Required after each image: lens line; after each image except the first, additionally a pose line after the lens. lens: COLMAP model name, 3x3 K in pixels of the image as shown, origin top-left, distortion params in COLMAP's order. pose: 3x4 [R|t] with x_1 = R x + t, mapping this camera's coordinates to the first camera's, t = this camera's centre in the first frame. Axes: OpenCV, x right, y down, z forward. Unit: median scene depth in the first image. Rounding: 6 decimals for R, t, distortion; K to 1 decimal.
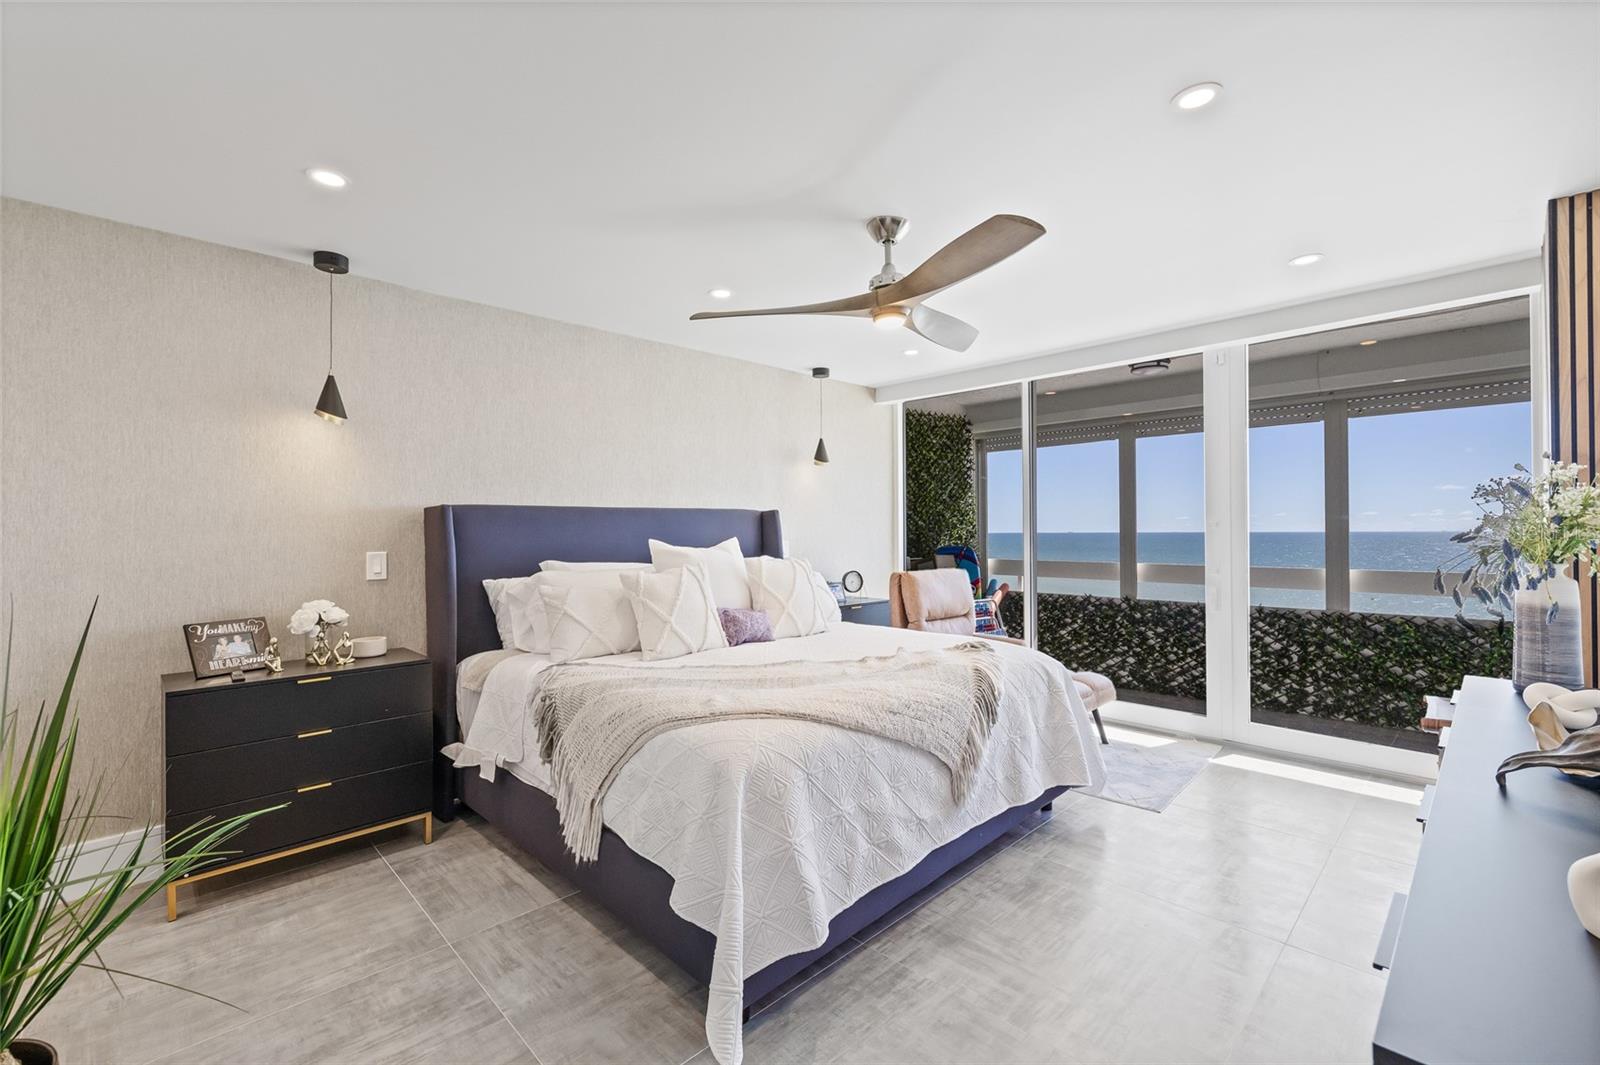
lens RADIAL K [[684.4, 0, 789.4], [0, 684.4, 531.4], [0, 0, 1]] dist [-0.000432, 0.000094]
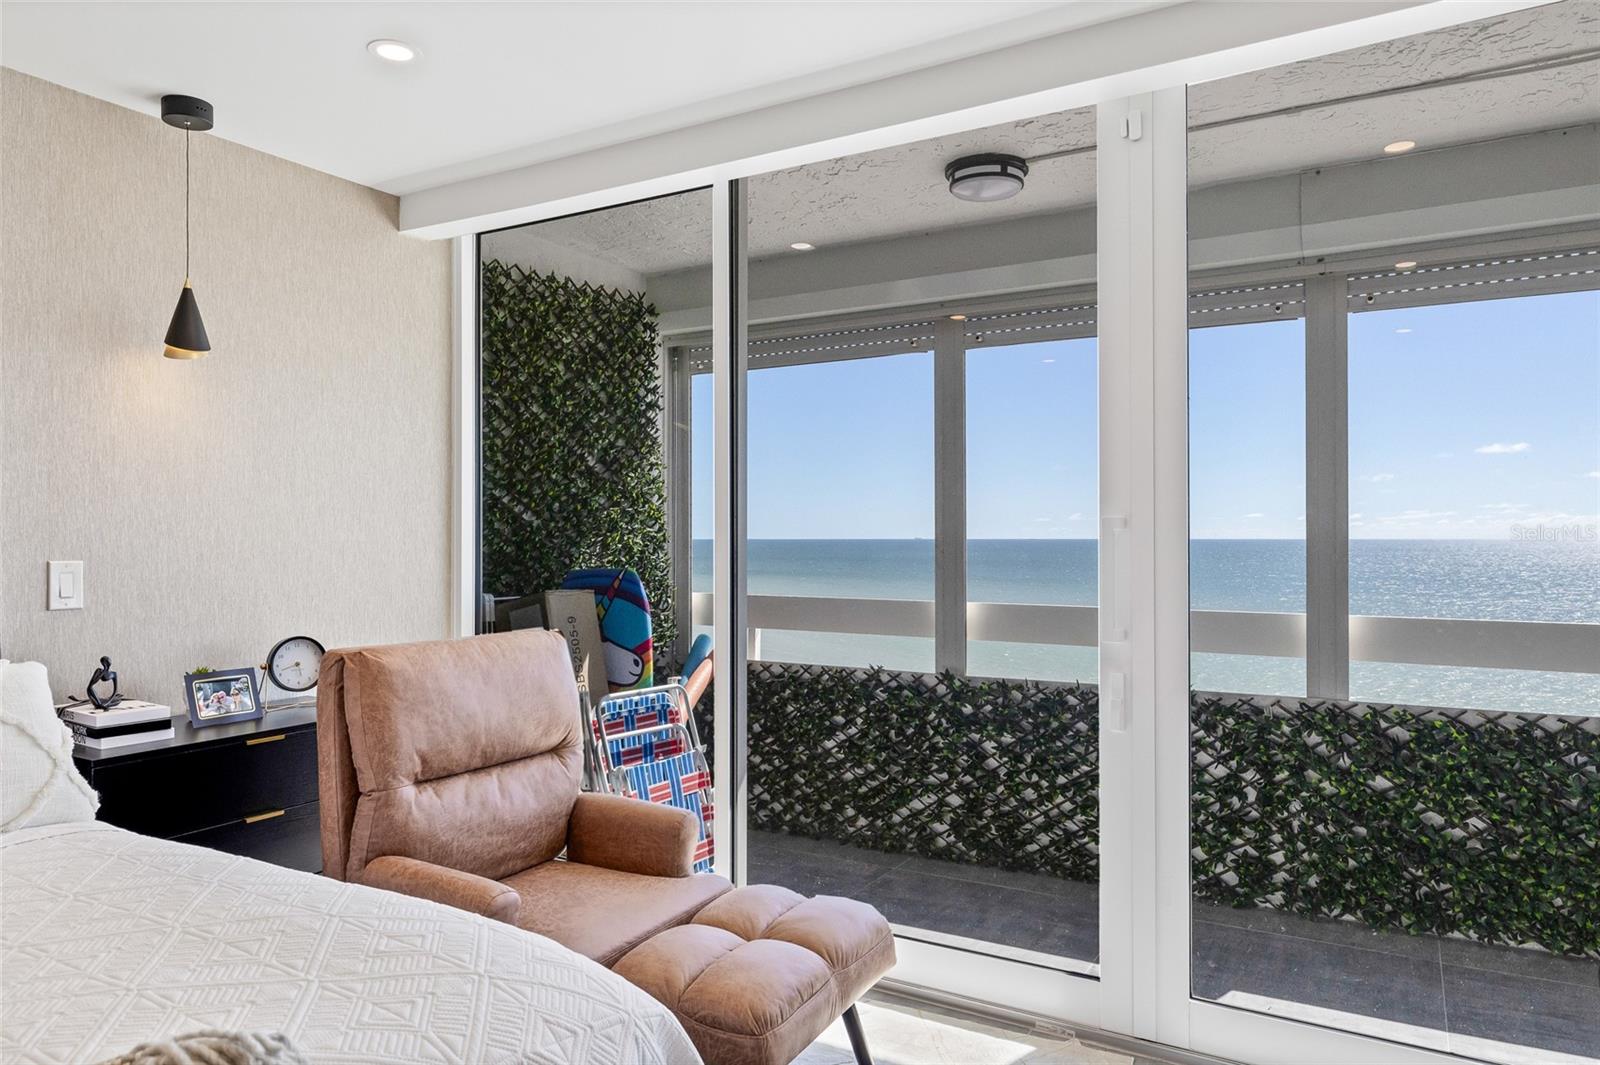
lens RADIAL K [[992.2, 0, 783.9], [0, 992.2, 540.4], [0, 0, 1]] dist [-0.008369, 0.001583]
pose [[0.965780, 0.003551, 0.259339, 0.222960], [-0.004565, 0.999984, 0.003308, -0.000258], [-0.259323, -0.004379, 0.965781, 0.393038]]
